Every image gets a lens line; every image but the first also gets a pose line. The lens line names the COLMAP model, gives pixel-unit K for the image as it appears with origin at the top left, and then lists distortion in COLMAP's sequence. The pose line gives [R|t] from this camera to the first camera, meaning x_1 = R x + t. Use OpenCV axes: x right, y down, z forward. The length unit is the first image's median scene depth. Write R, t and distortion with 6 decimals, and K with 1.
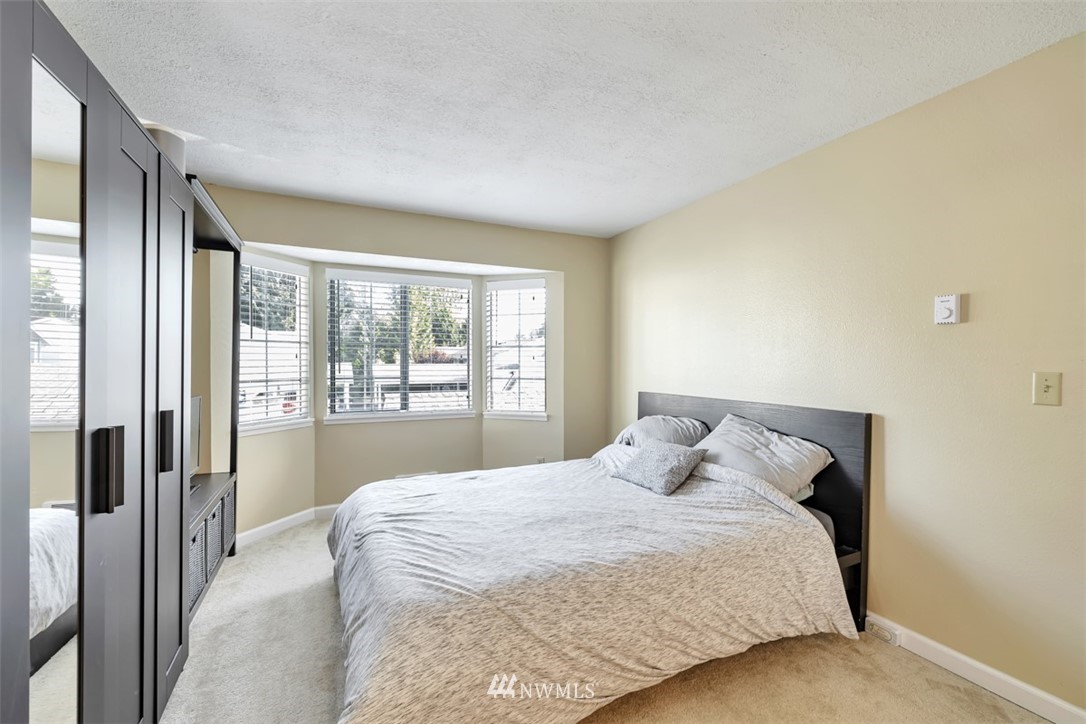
lens RADIAL K [[462.8, 0, 545.5], [0, 462.8, 362.2], [0, 0, 1]] dist [-0.001955, -0.000100]
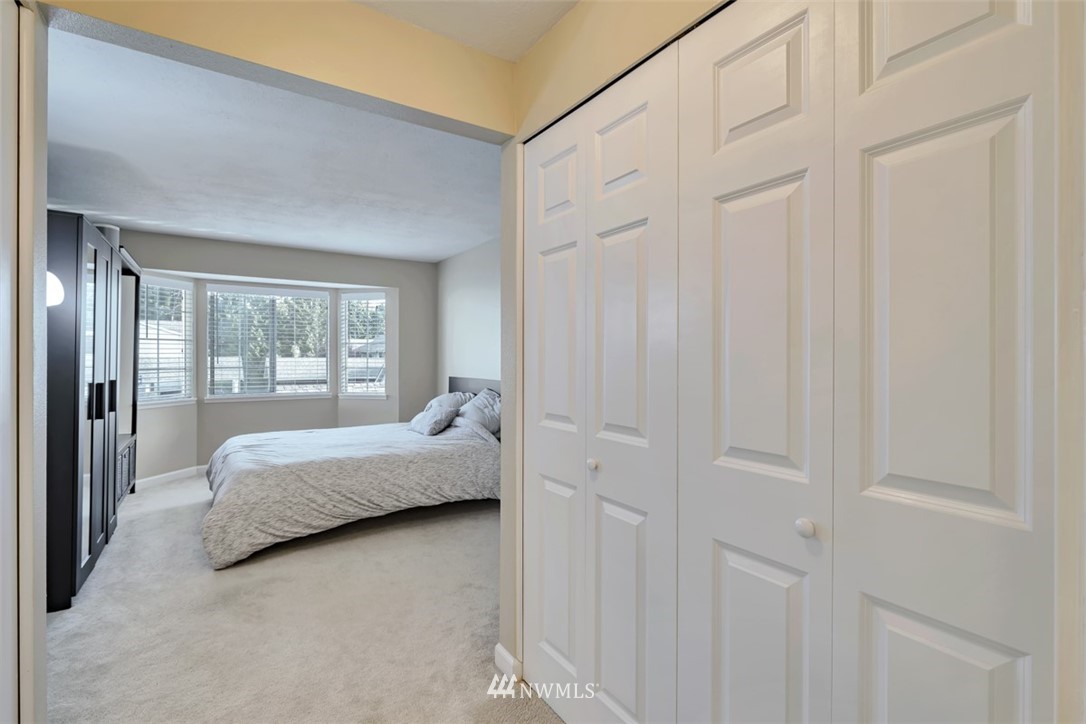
lens RADIAL K [[510.7, 0, 544.6], [0, 510.7, 354.1], [0, 0, 1]] dist [0.001689, 0.000488]
pose [[0.991001, 0.000897, 0.133852, 0.454235], [-0.000330, 0.999991, -0.004264, 0.004320], [-0.133855, 0.004181, 0.990992, -0.912031]]
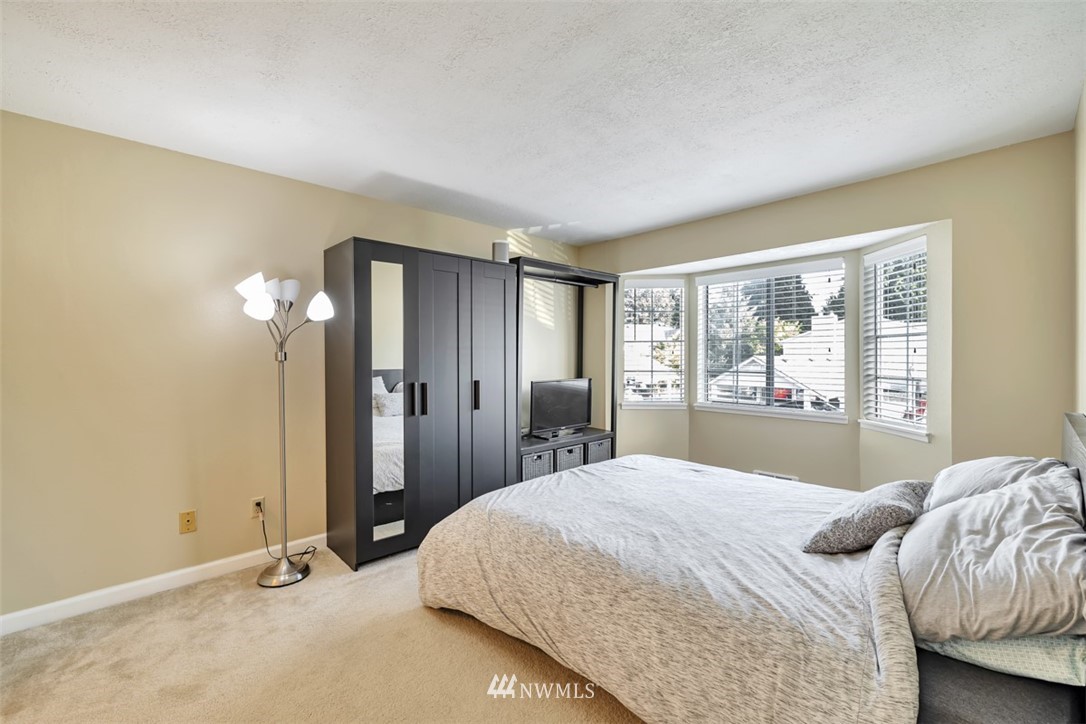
lens RADIAL K [[462.8, 0, 545.5], [0, 462.8, 362.2], [0, 0, 1]] dist [-0.001955, -0.000100]
pose [[0.295697, 0.008181, -0.955247, 0.854460], [0.001306, 0.999959, 0.008968, 0.003311], [0.955281, -0.003900, 0.295674, 0.459966]]
